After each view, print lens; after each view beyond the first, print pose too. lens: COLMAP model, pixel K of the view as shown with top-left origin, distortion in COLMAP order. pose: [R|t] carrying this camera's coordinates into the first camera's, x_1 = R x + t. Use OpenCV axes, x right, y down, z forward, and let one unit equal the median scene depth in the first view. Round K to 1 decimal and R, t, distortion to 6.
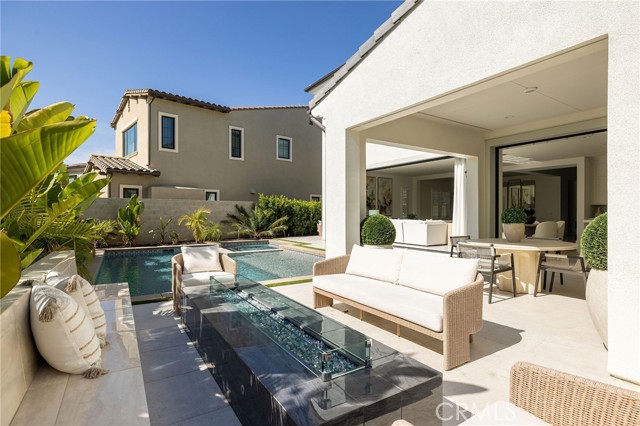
lens RADIAL K [[320.2, 0, 320.5], [0, 320.2, 211.4], [0, 0, 1]] dist [-0.004519, -0.000496]
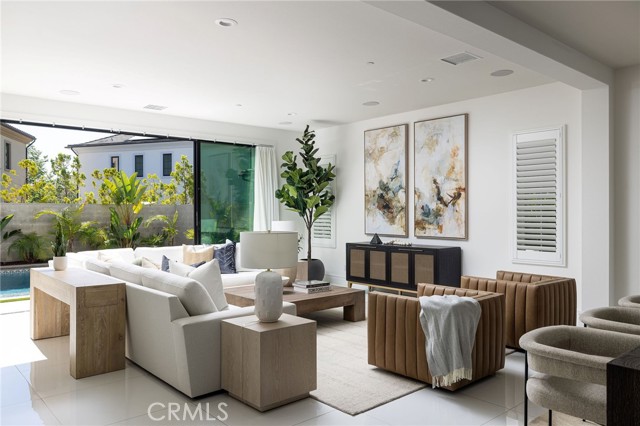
lens RADIAL K [[484.2, 0, 320.8], [0, 484.2, 215.5], [0, 0, 1]] dist [-0.003489, 0.006135]
pose [[0.132913, 0.000330, -0.991128, 1.043041], [-0.001249, 0.999999, 0.000166, -0.013355], [0.991127, 0.001216, 0.132913, 1.314687]]
